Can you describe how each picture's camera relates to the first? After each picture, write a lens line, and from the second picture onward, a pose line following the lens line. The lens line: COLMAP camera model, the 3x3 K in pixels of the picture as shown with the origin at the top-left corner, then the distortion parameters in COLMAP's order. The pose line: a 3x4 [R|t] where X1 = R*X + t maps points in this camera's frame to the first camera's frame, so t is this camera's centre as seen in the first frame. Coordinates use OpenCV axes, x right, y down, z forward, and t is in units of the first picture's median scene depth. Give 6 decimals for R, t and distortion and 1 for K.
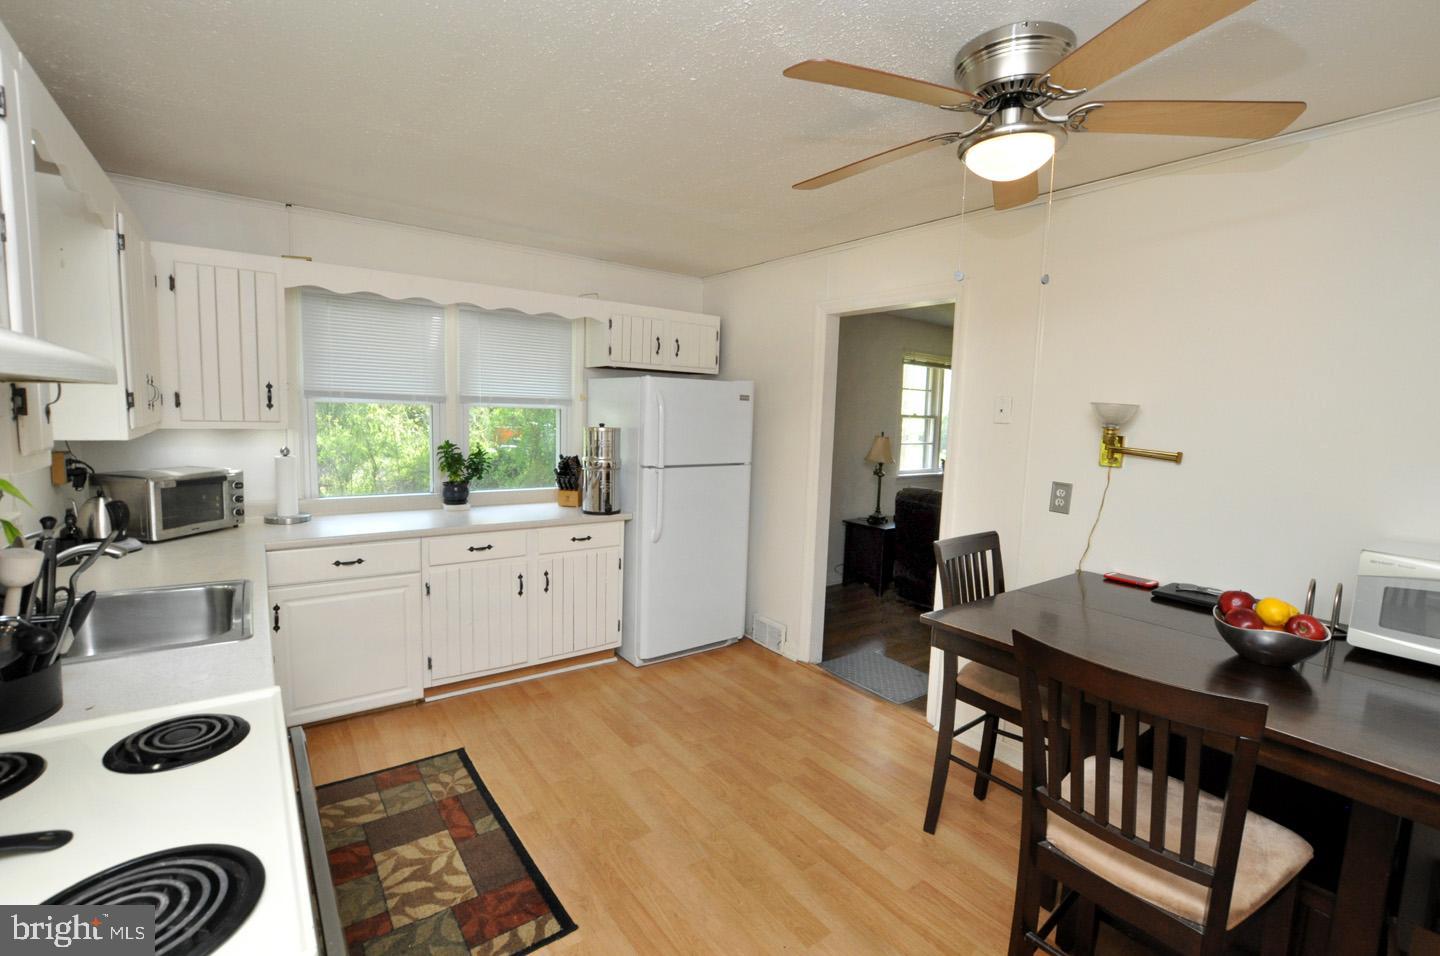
lens RADIAL K [[643.4, 0, 718.3], [0, 643.4, 487.2], [0, 0, 1]] dist [-0.013979, 0.000077]
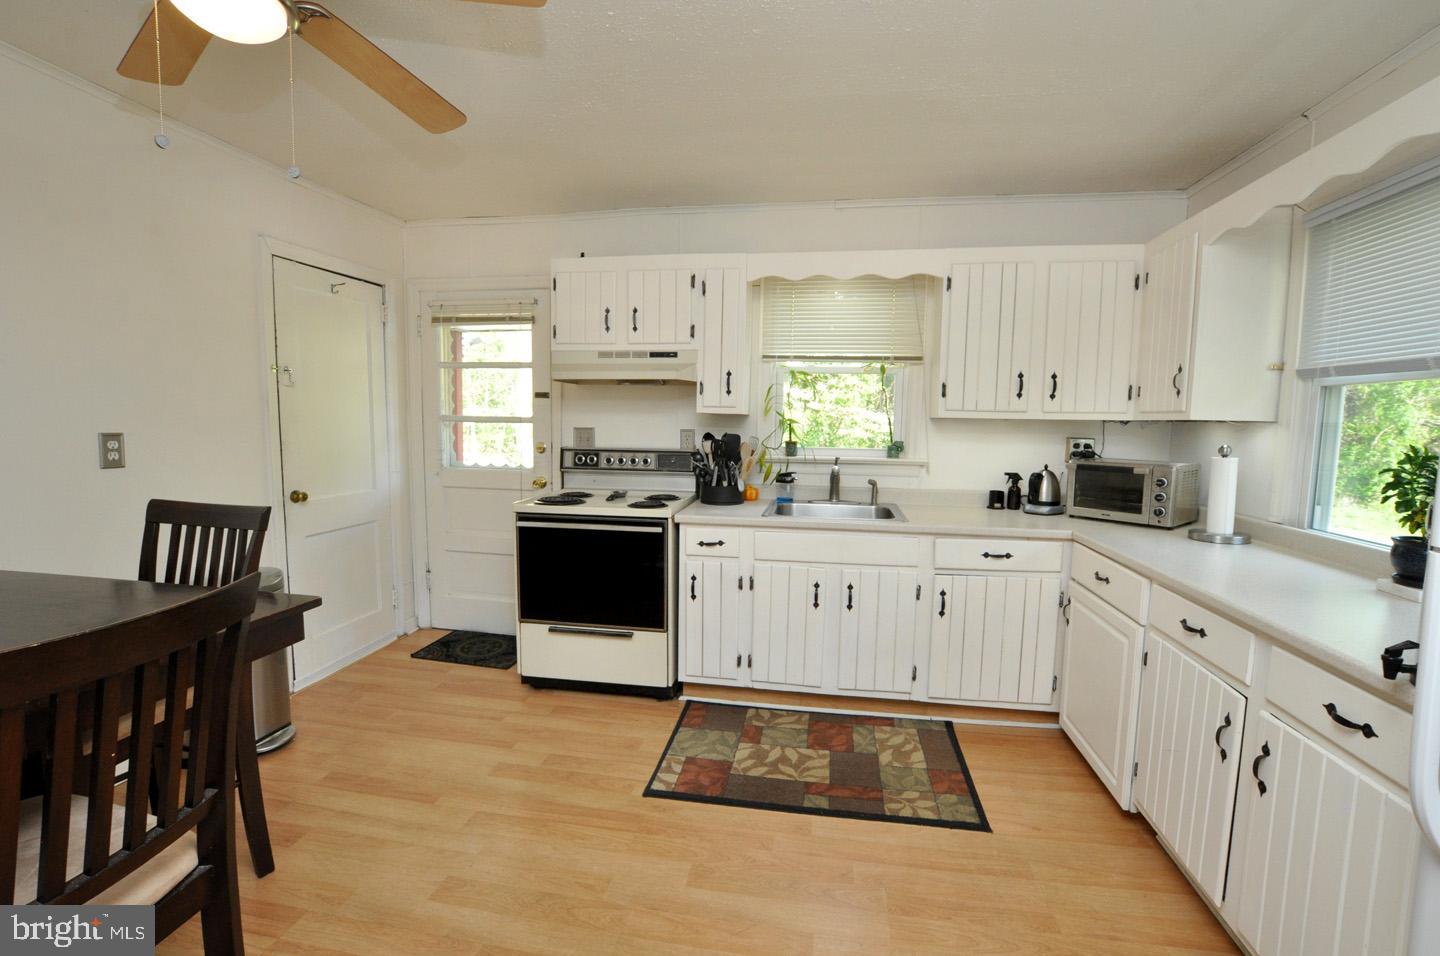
lens RADIAL K [[638.4, 0, 730.2], [0, 638.4, 480.1], [0, 0, 1]] dist [-0.005616, -0.000106]
pose [[-0.715513, 0.026544, -0.698095, 0.319184], [-0.119773, 0.979821, 0.160017, -0.077124], [0.688255, 0.198107, -0.697896, 1.185856]]
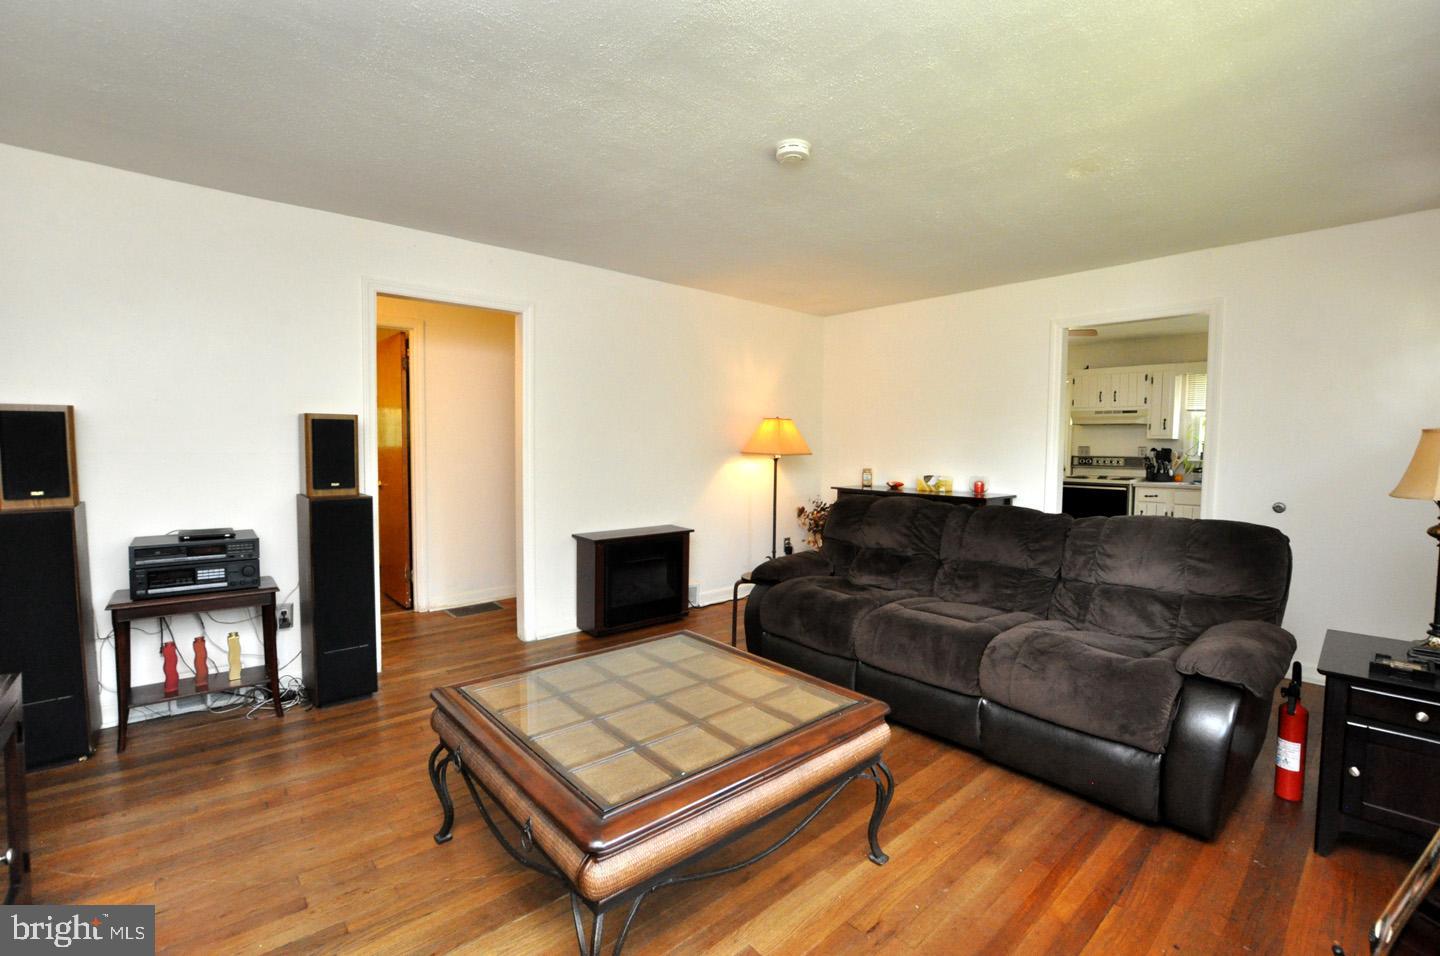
lens RADIAL K [[643.4, 0, 731.5], [0, 643.4, 477.8], [0, 0, 1]] dist [-0.013979, 0.000077]
pose [[-0.992999, -0.033914, -0.113146, 1.351290], [-0.052169, 0.985327, 0.162509, -0.165210], [0.105974, 0.167274, -0.980198, 2.502925]]
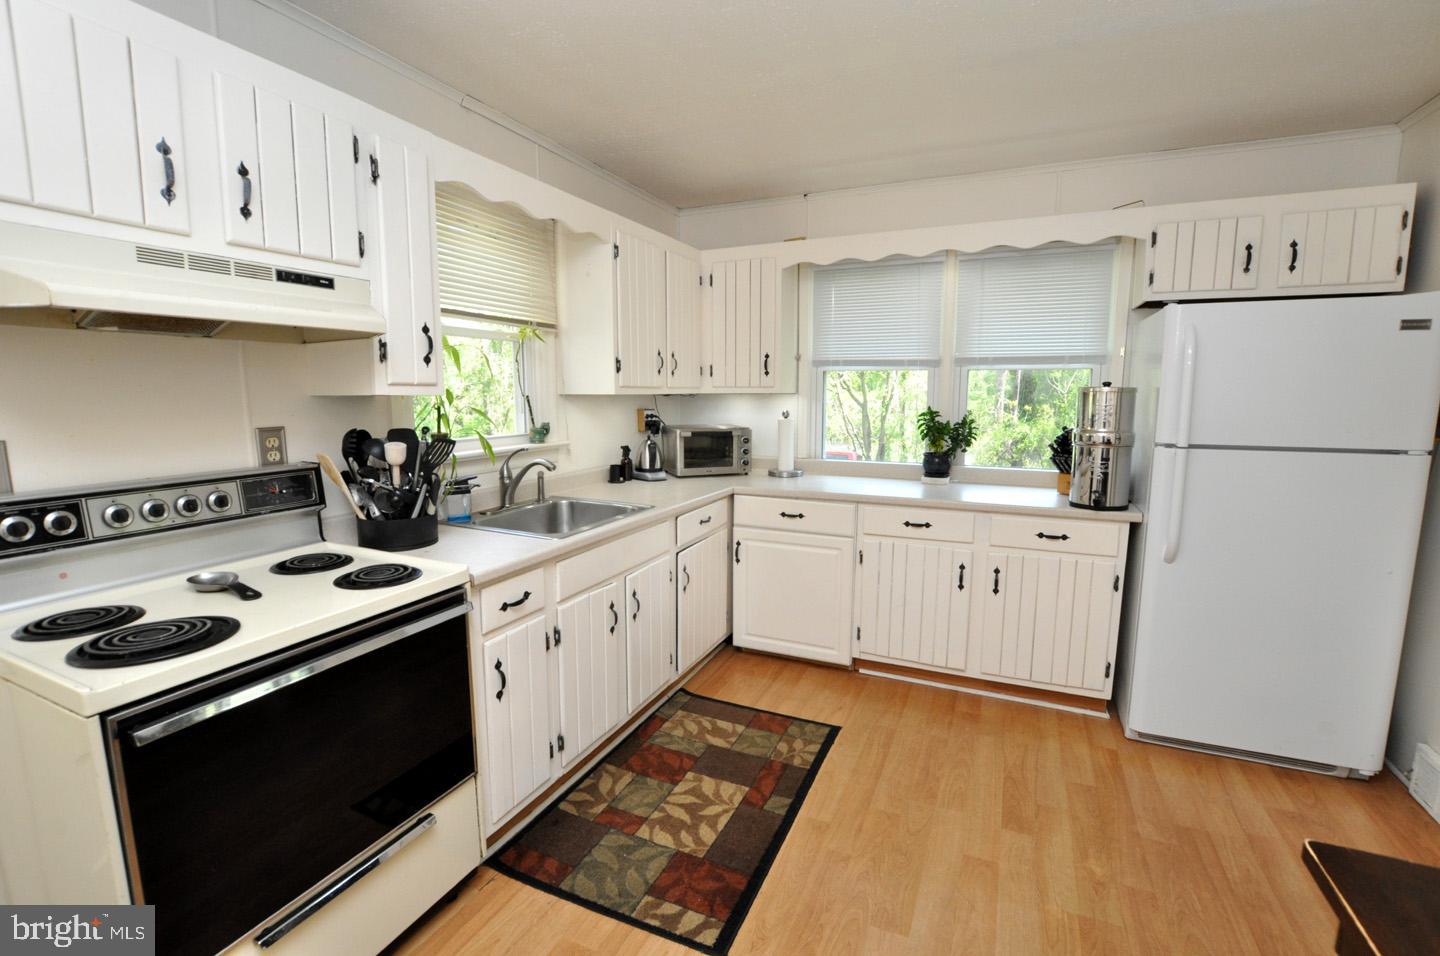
lens RADIAL K [[637.0, 0, 716.7], [0, 637.0, 480.3], [0, 0, 1]] dist [-0.022994, 0.000765]
pose [[0.480395, 0.090808, -0.872339, 0.283435], [-0.088016, 0.994596, 0.055064, 0.010722], [0.872625, 0.050327, 0.485791, 0.356441]]
